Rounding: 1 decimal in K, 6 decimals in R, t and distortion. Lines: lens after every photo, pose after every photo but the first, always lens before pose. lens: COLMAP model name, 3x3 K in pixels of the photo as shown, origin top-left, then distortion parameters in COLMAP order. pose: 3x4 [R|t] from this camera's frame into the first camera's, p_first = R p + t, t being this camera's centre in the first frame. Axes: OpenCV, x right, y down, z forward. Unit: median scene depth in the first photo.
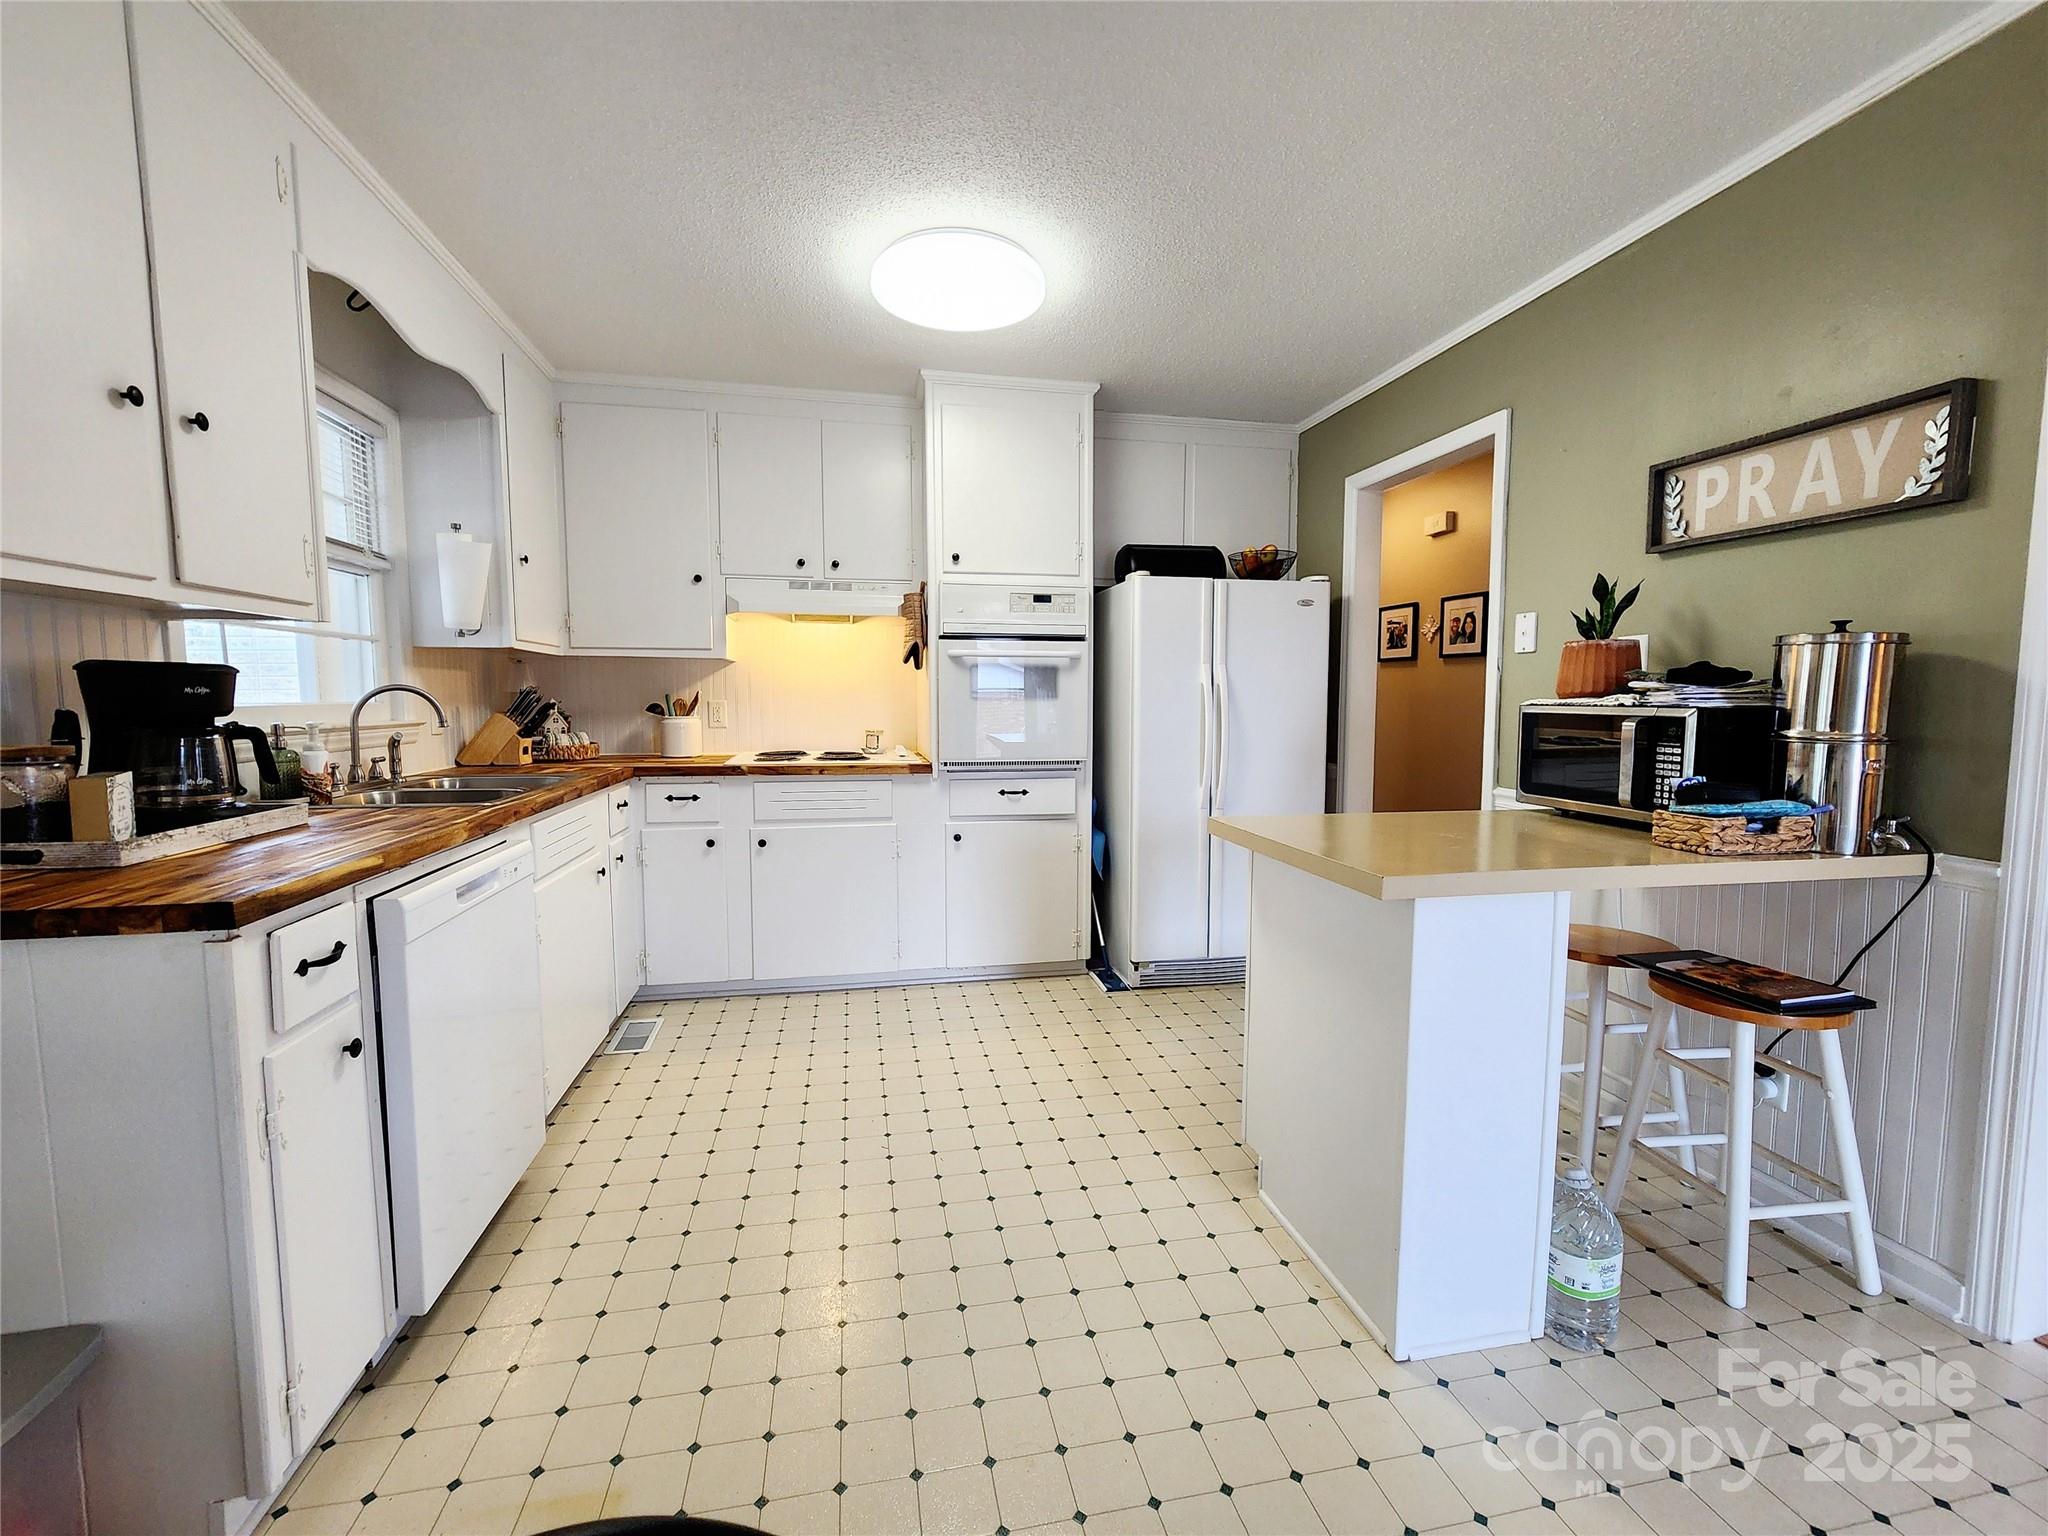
lens RADIAL K [[843.0, 0, 1018.0], [0, 843.0, 758.7], [0, 0, 1]] dist [-0.000706, -0.000541]
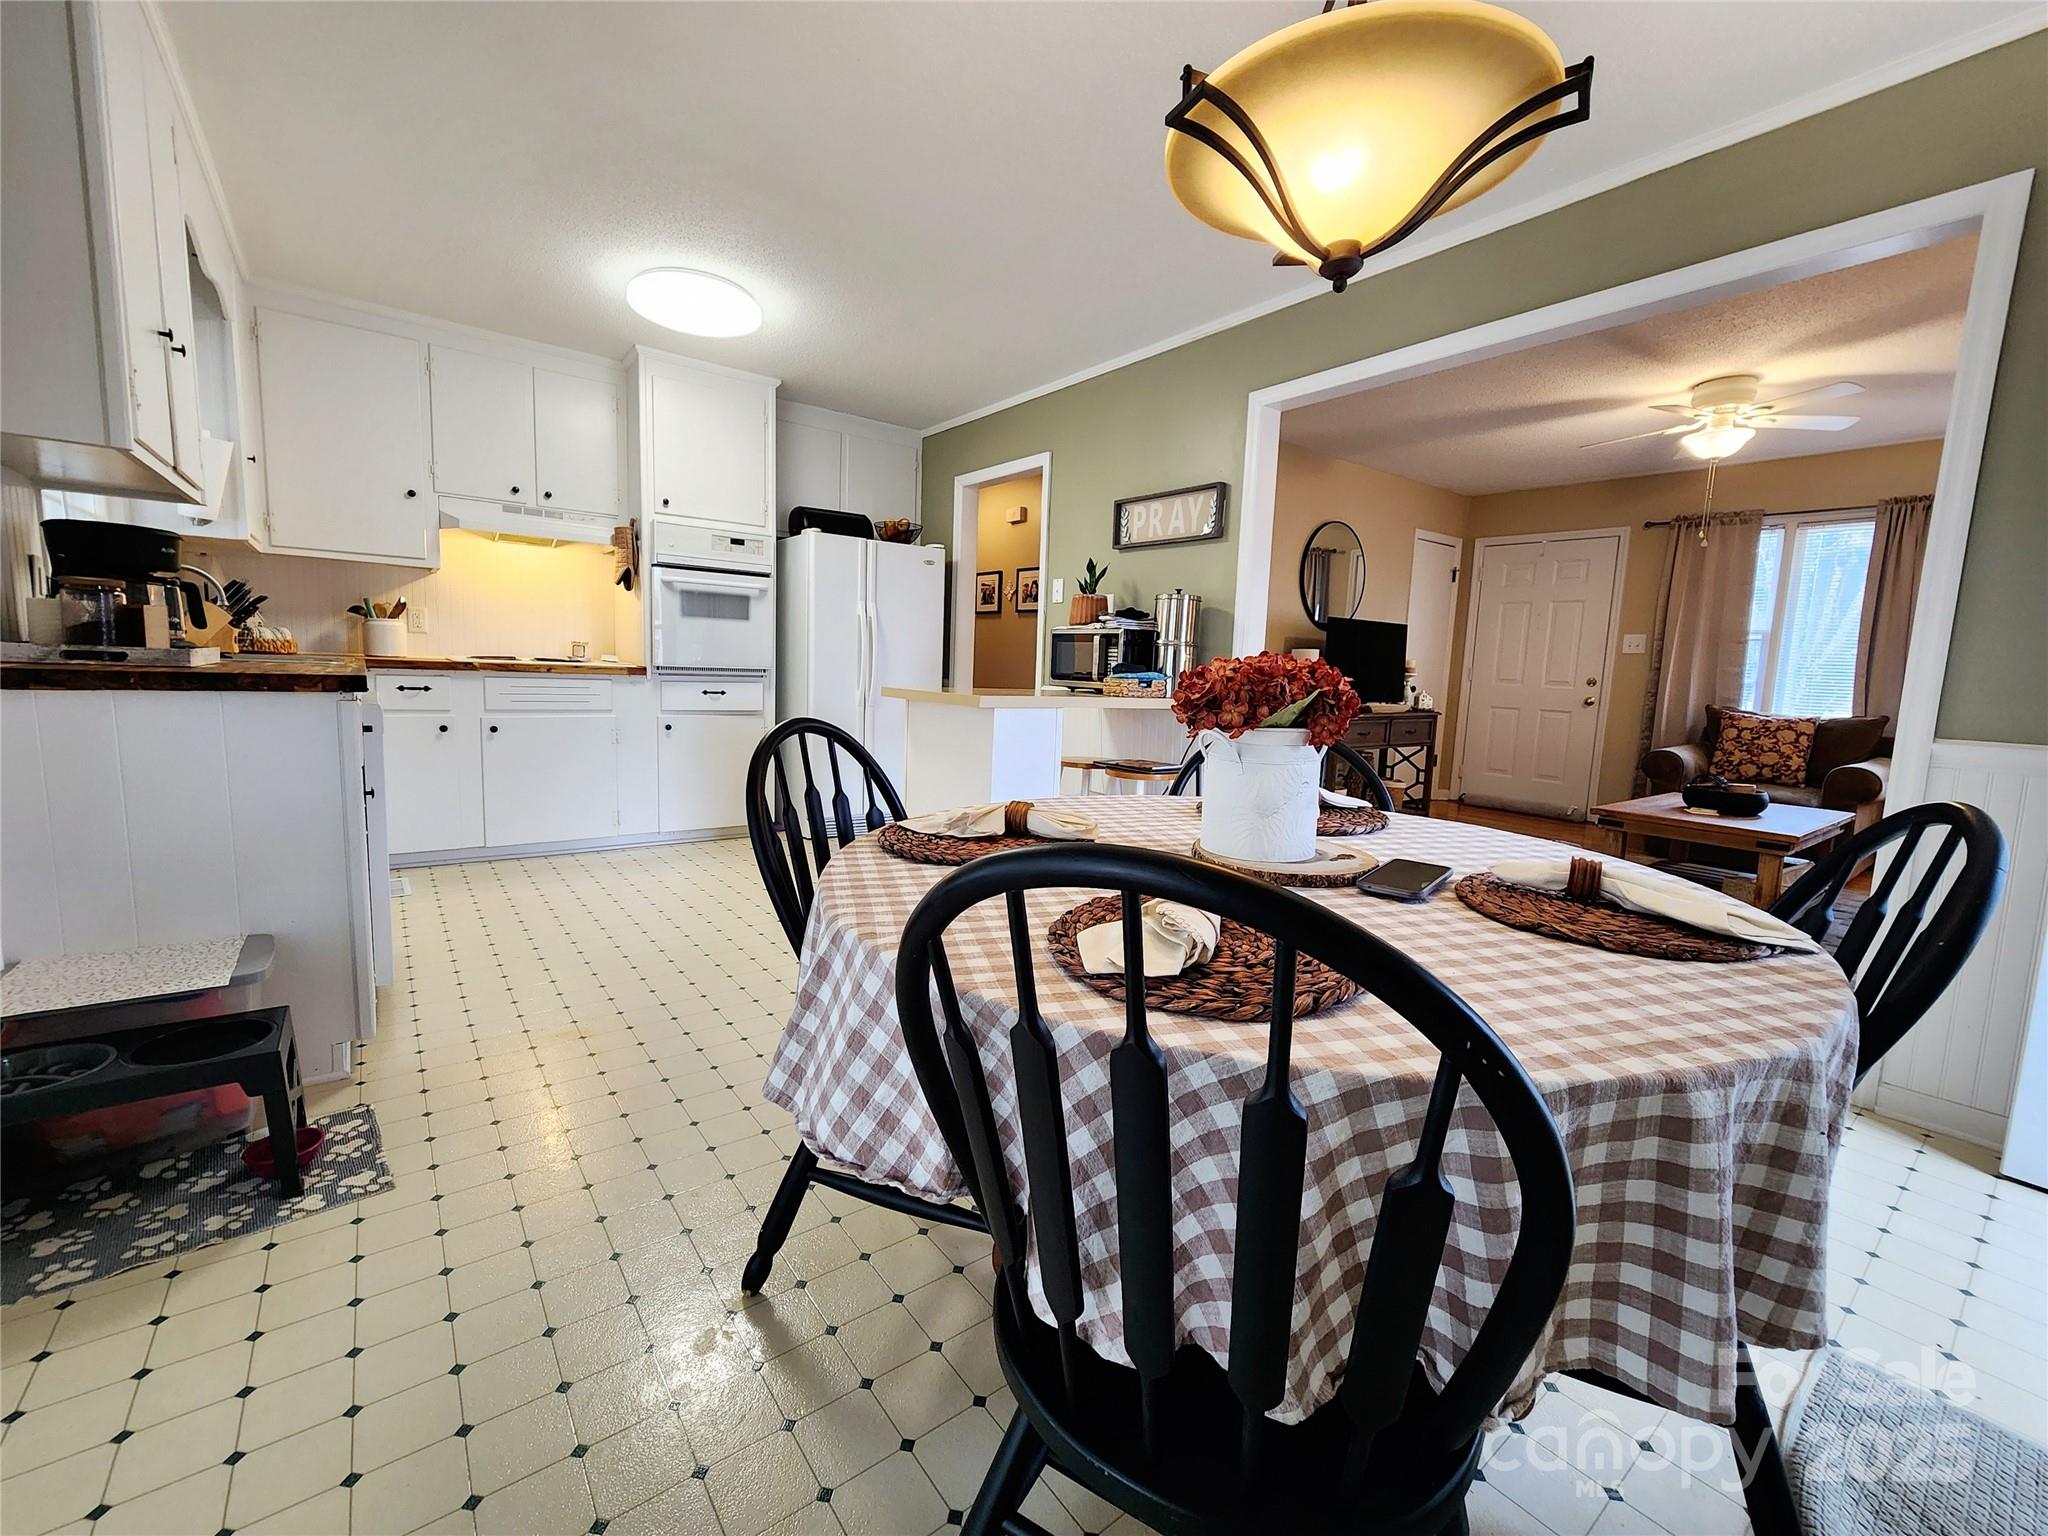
lens RADIAL K [[843.0, 0, 1018.9], [0, 843.0, 760.0], [0, 0, 1]] dist [-0.000706, -0.000541]
pose [[0.896671, -0.017544, 0.442349, -0.199506], [-0.003410, 0.998911, 0.046530, 0.102292], [-0.442684, -0.043230, 0.895635, -0.449379]]
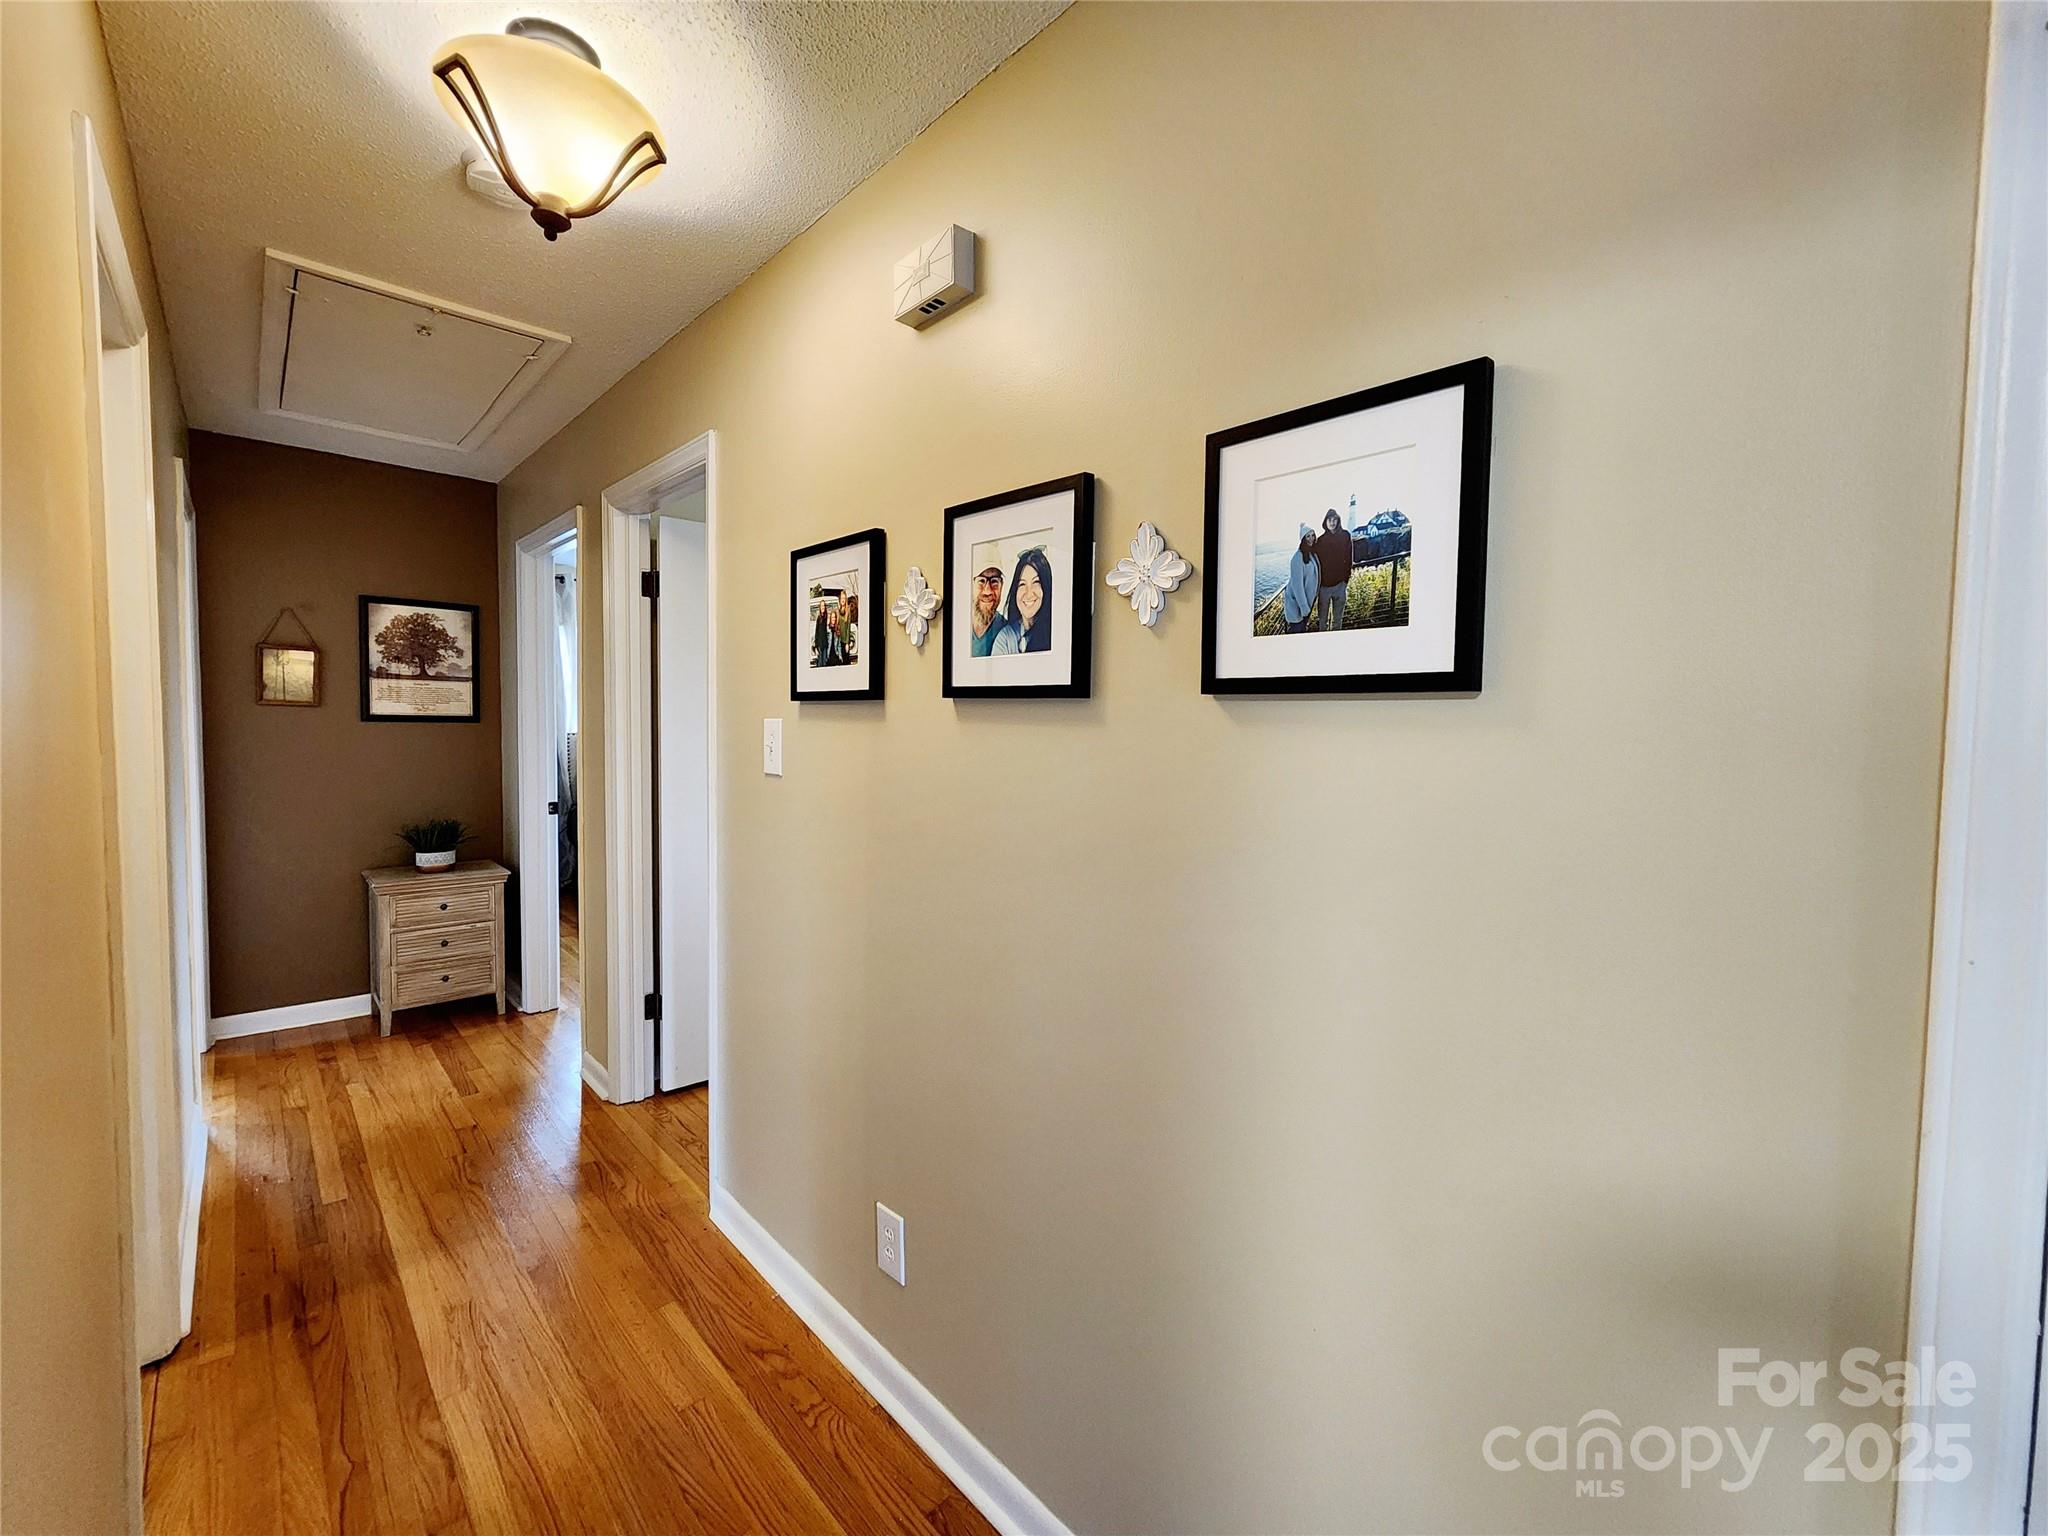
lens RADIAL K [[843.0, 0, 1017.8], [0, 843.0, 762.0], [0, 0, 1]] dist [-0.000706, -0.000541]
pose [[0.855868, -0.010502, 0.517088, 0.614182], [0.024061, 0.999520, -0.019525, -0.151139], [-0.516635, 0.029153, 0.855709, 1.222507]]
